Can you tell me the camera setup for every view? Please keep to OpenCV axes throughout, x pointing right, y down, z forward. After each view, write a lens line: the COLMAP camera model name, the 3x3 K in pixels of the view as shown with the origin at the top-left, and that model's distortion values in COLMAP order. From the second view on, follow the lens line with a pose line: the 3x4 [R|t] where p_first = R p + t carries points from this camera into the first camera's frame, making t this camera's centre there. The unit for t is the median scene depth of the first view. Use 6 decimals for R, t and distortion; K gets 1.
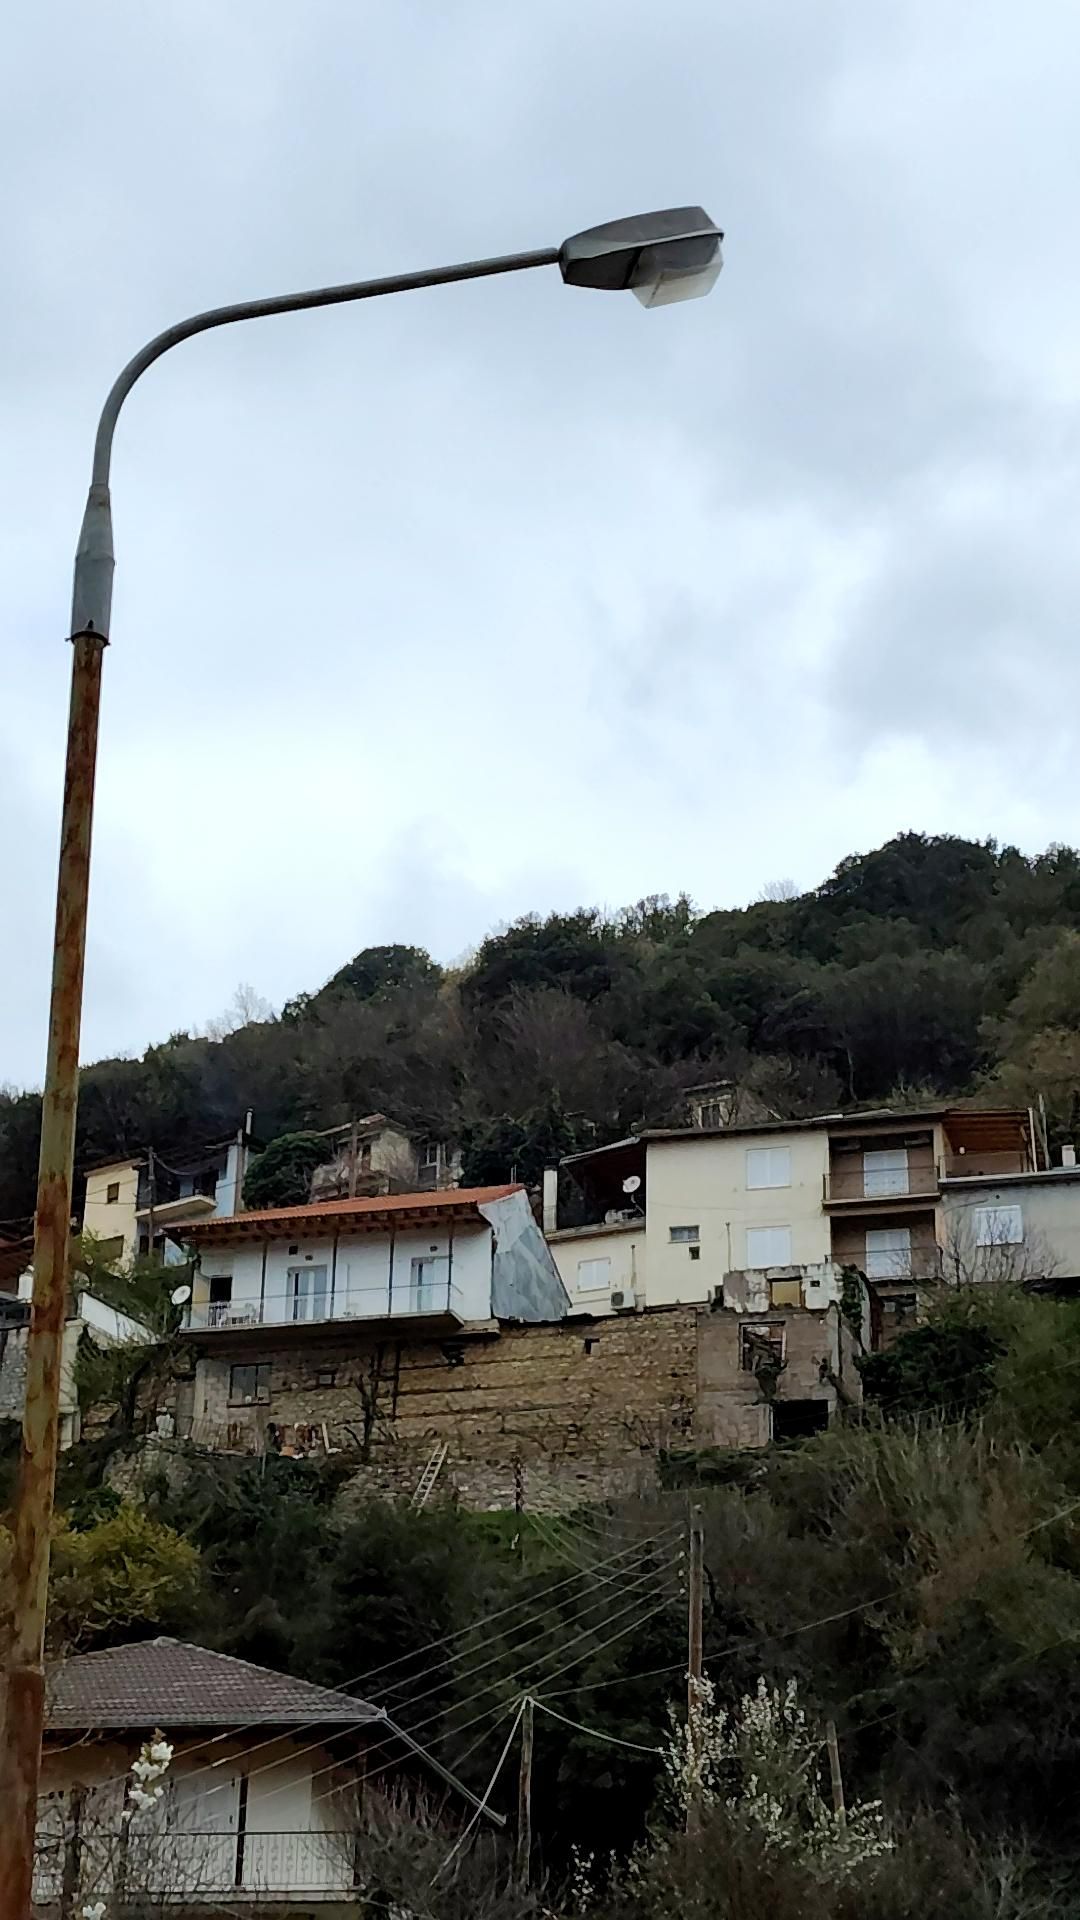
lens RADIAL K [[3279.3, 0, 540.0], [0, 3279.3, 960.0], [0, 0, 1]] dist [-0.055730, 1.250118]
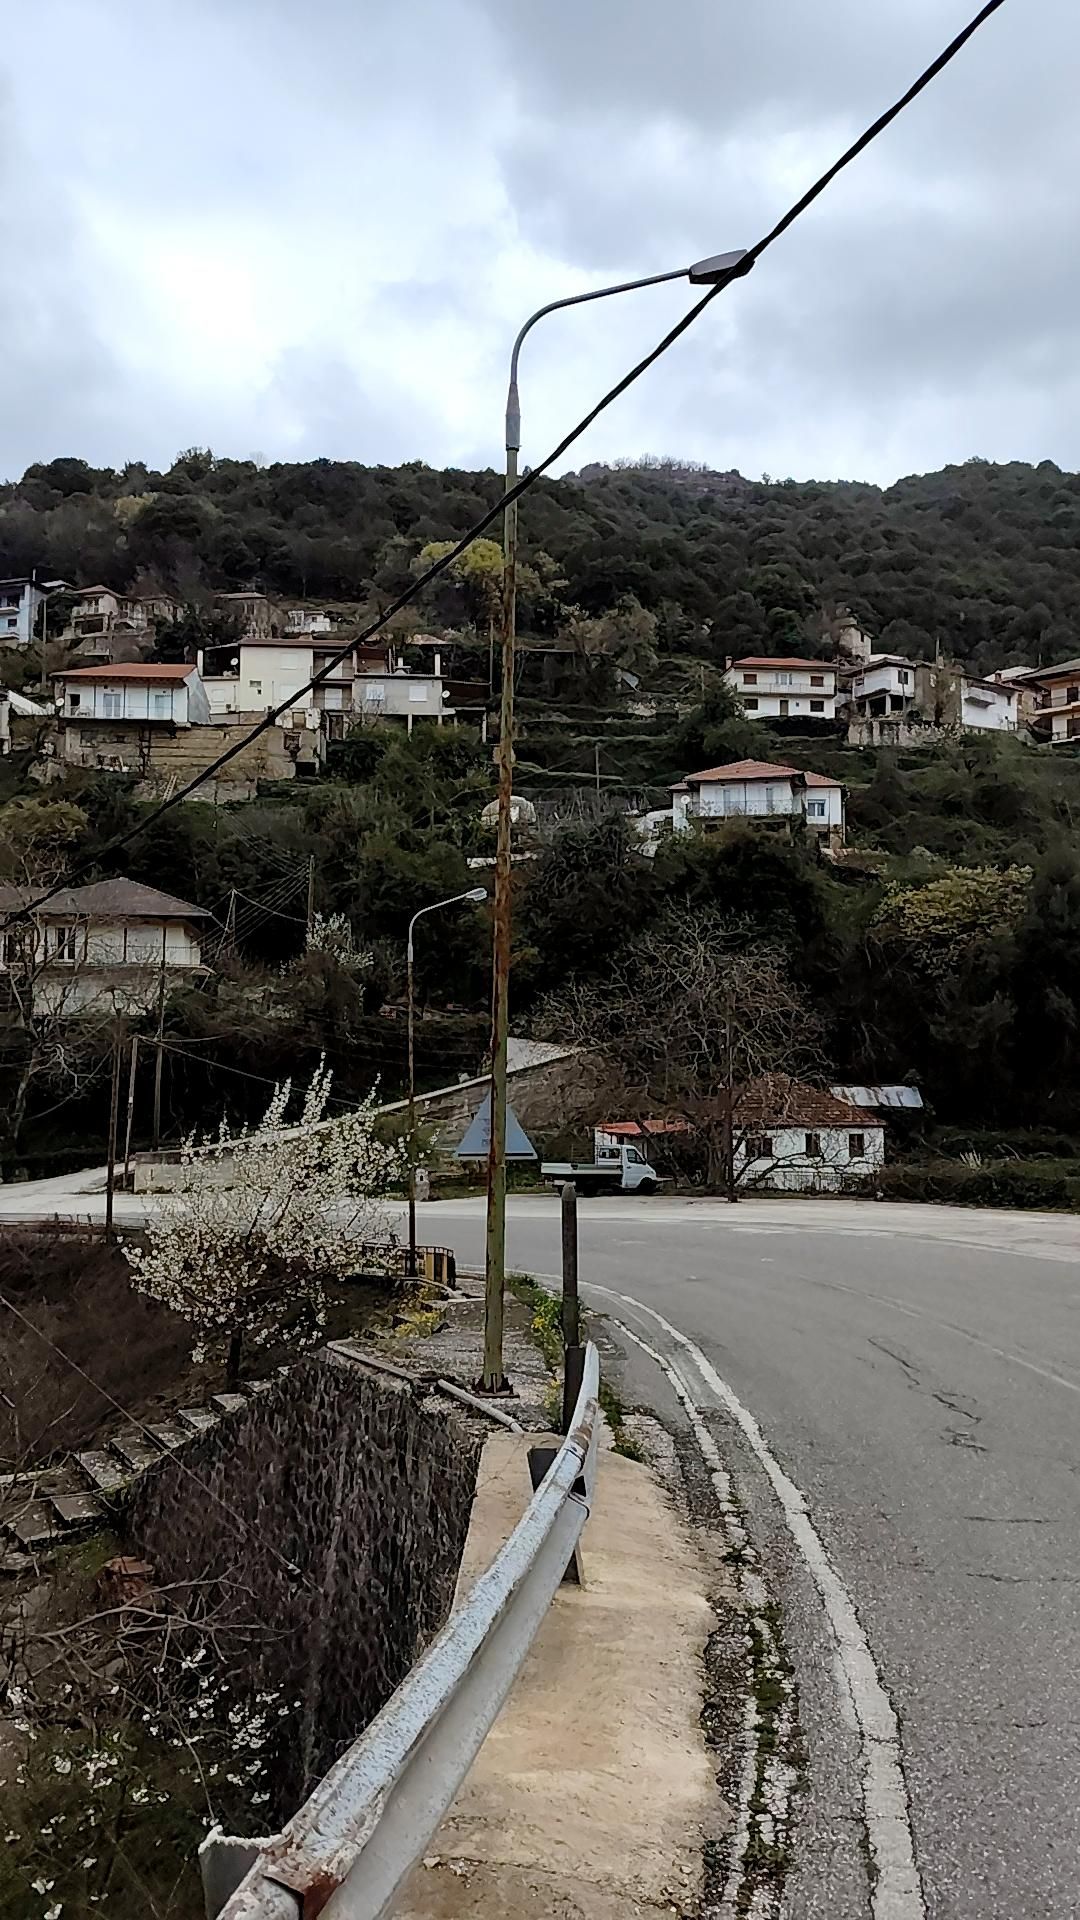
lens RADIAL K [[1424.0, 0, 576.2], [0, 1424.0, 951.6], [0, 0, 1]] dist [0.072811, 0.002253]
pose [[0.949844, 0.012117, 0.312489, -0.076810], [-0.114656, 0.943159, 0.311939, -0.115038], [-0.290947, -0.332122, 0.897243, -0.205911]]
